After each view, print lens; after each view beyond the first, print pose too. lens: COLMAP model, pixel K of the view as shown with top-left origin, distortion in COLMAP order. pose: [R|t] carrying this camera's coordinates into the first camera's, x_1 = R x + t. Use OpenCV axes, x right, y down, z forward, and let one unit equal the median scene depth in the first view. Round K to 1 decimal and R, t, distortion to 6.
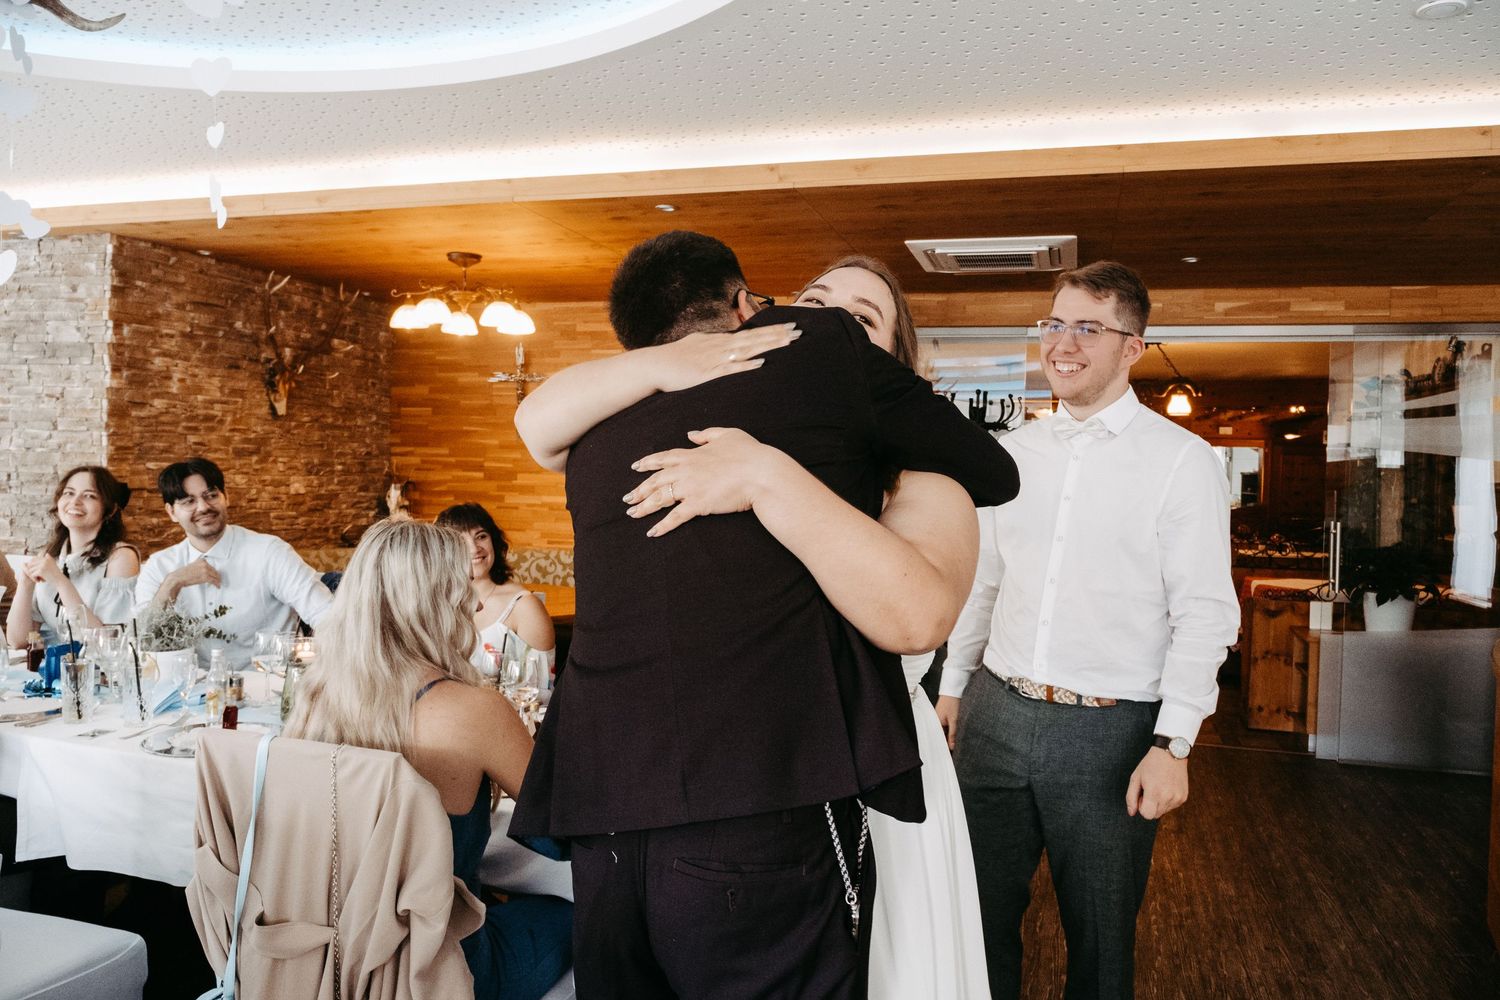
lens RADIAL K [[1032.3, 0, 685.0], [0, 1032.3, 487.9], [0, 0, 1]] dist [-0.026112, 0.005333]
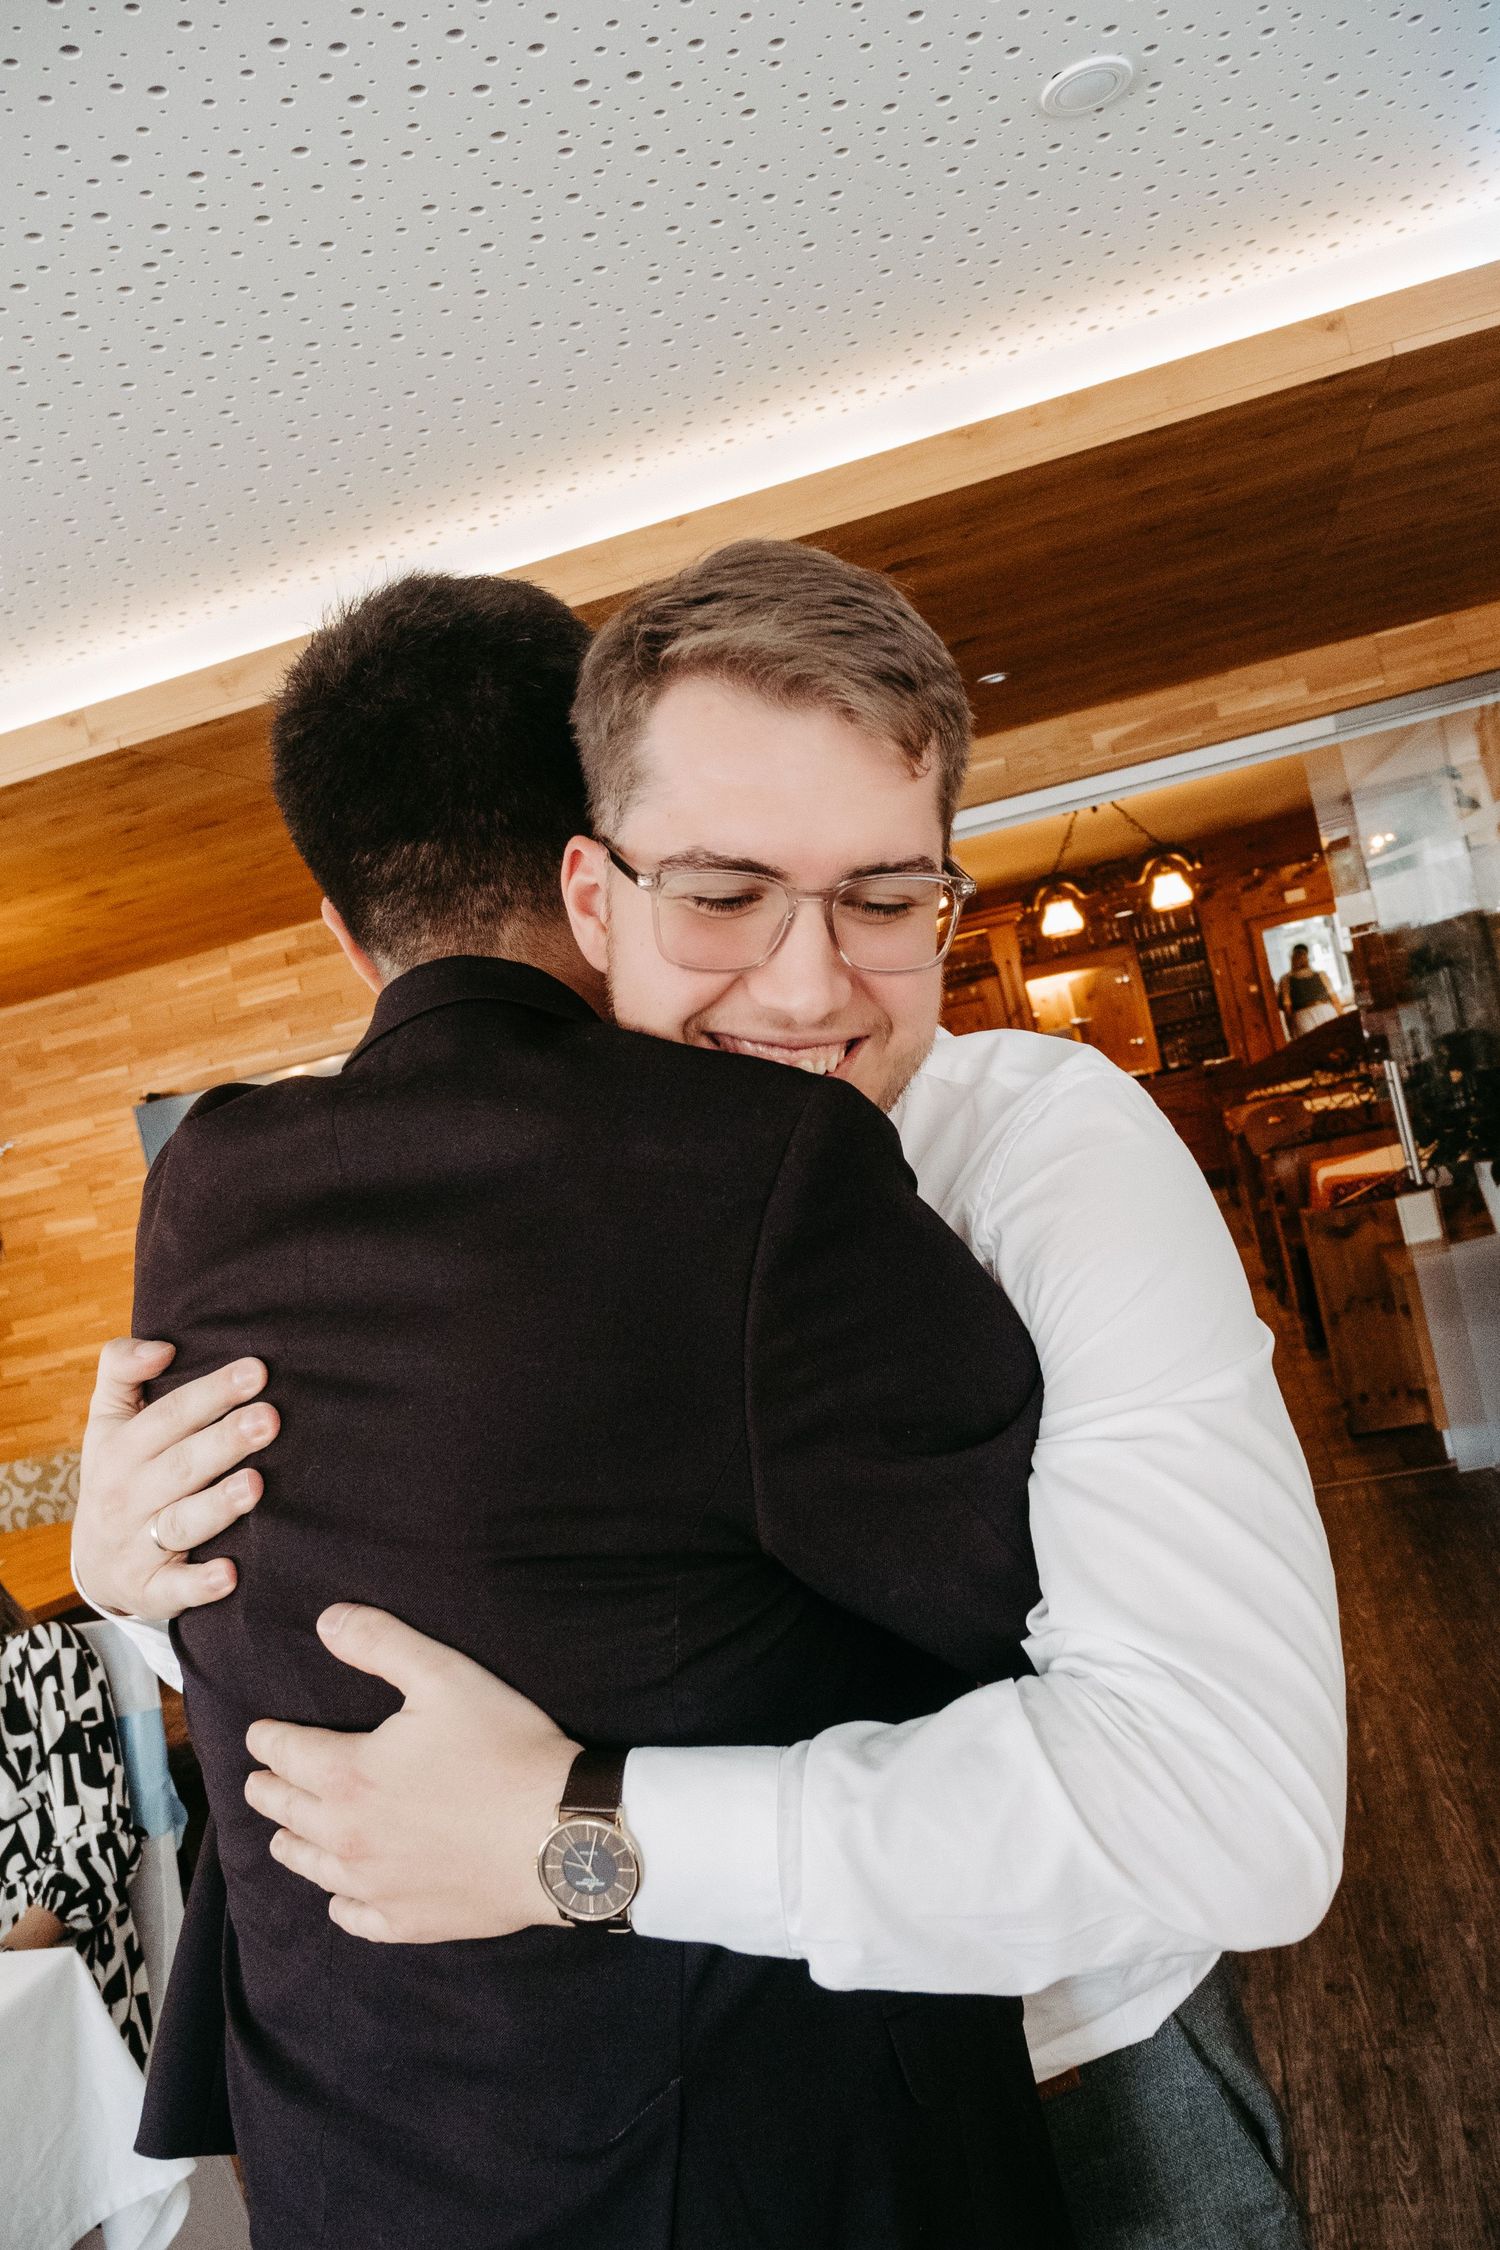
lens RADIAL K [[1548.4, 0, 750.0], [0, 1548.4, 1125.0], [0, 0, 1]] dist [-0.026112, 0.005333]
pose [[0.966263, -0.251991, 0.053265, 0.288697], [0.251661, 0.967729, 0.012913, -0.038667], [-0.054800, 0.000927, 0.998497, 0.201928]]
